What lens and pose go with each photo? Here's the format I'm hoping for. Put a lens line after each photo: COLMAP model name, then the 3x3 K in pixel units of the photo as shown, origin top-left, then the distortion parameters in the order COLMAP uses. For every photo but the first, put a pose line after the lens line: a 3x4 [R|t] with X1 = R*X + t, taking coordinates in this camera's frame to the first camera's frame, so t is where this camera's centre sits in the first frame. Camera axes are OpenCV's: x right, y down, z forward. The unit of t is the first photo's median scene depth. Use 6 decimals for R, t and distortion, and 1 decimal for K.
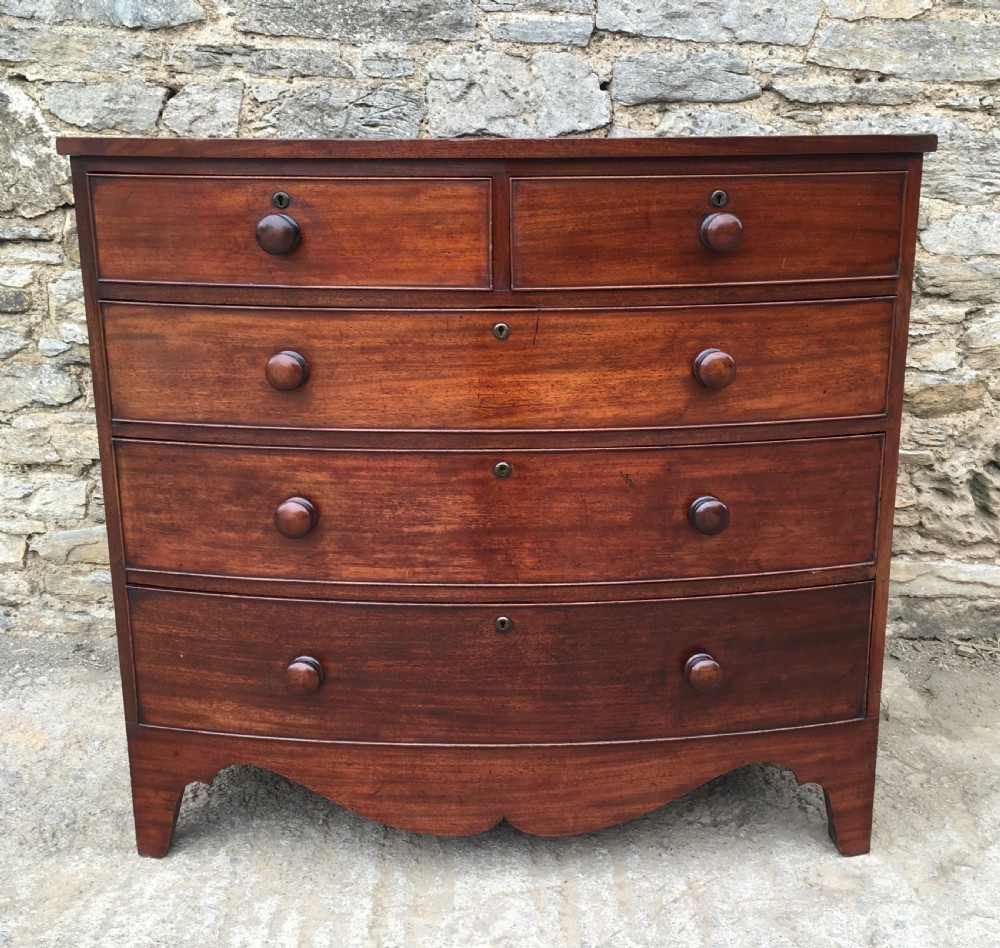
lens RADIAL K [[1148.5, 0, 499.7], [0, 1148.5, 472.4], [0, 0, 1]] dist [0.043342, 0.000000]
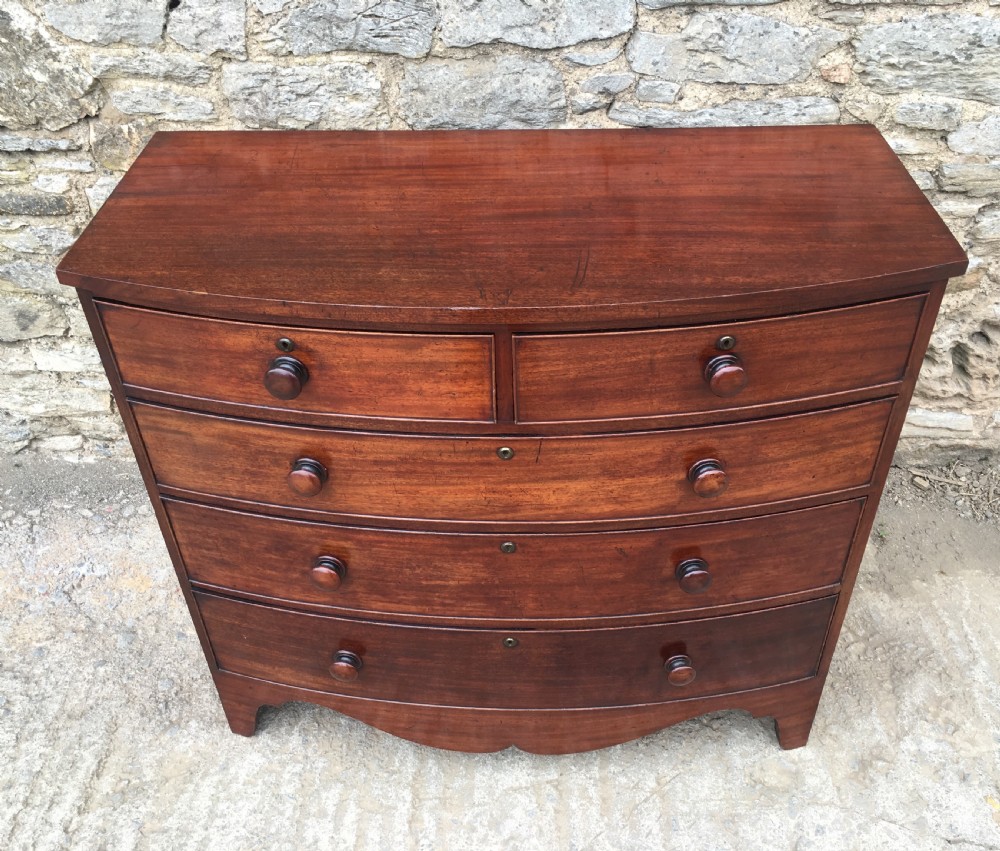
lens RADIAL K [[954.2, 0, 486.2], [0, 954.2, 428.2], [0, 0, 1]] dist [0.030466, 0.000000]
pose [[0.998679, 0.009286, -0.050538, 0.019338], [0.012669, 0.908673, 0.417316, -0.357168], [0.049798, -0.417405, 0.907355, 0.154215]]
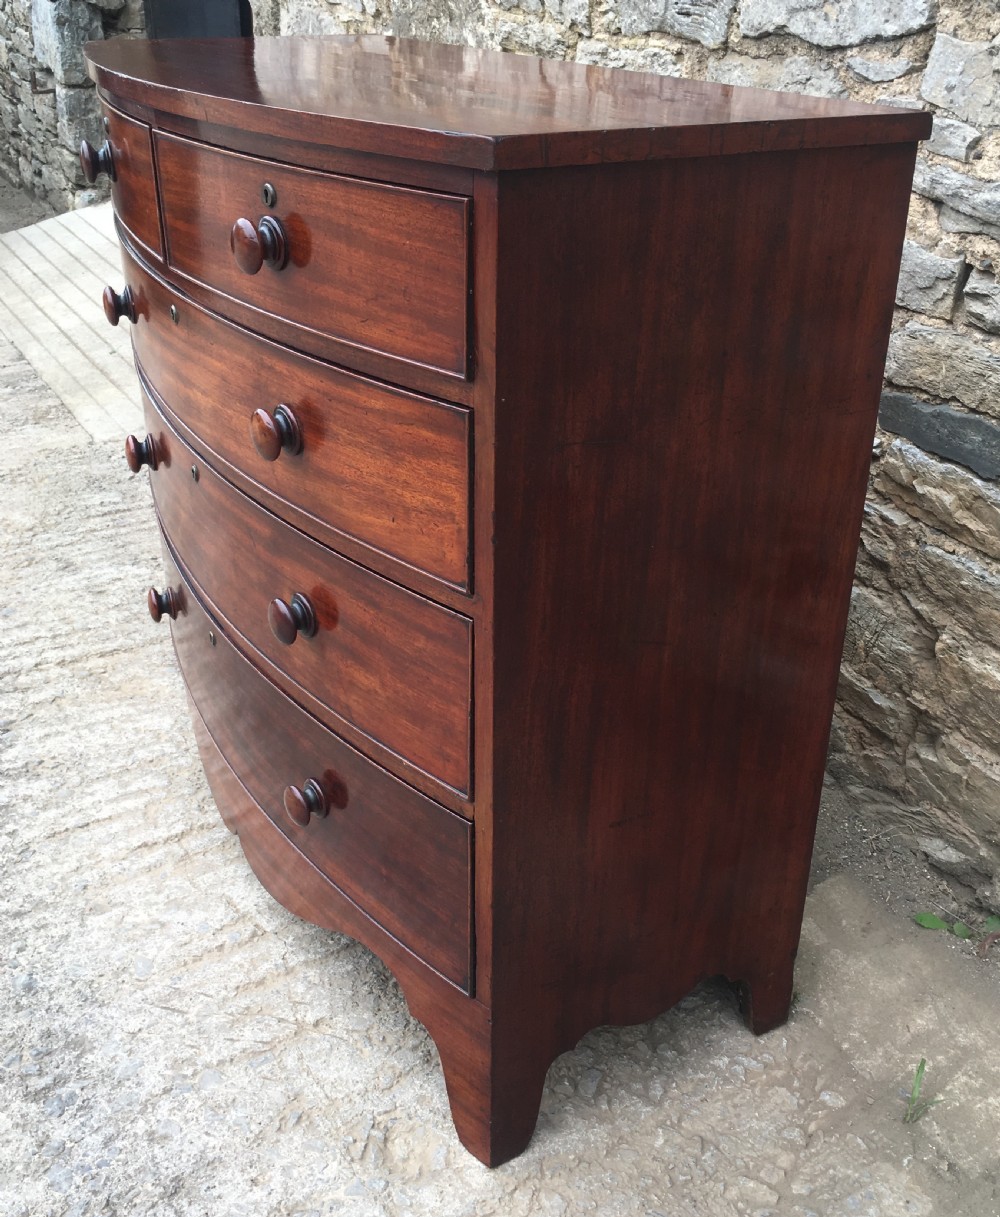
lens RADIAL K [[1256.5, 0, 538.4], [0, 1256.5, 610.1], [0, 0, 1]] dist [0.027829, 0.000000]
pose [[0.503531, 0.403932, -0.763738, 0.662516], [-0.235193, 0.914680, 0.328702, -0.206142], [0.831349, 0.014114, 0.555572, 0.498573]]
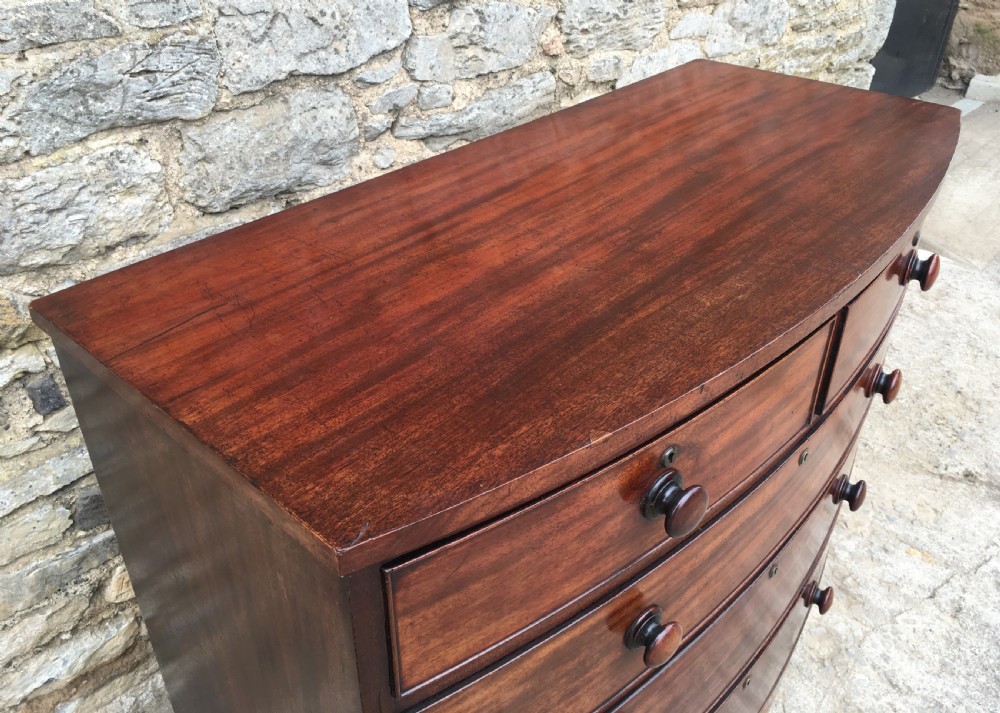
lens RADIAL K [[853.5, 0, 501.3], [0, 853.5, 341.3], [0, 0, 1]] dist [0.064299, -0.084785]
pose [[0.677366, -0.394580, 0.620872, -0.370181], [0.180501, 0.907328, 0.379705, -0.347607], [-0.713158, -0.145131, 0.685815, 0.511277]]
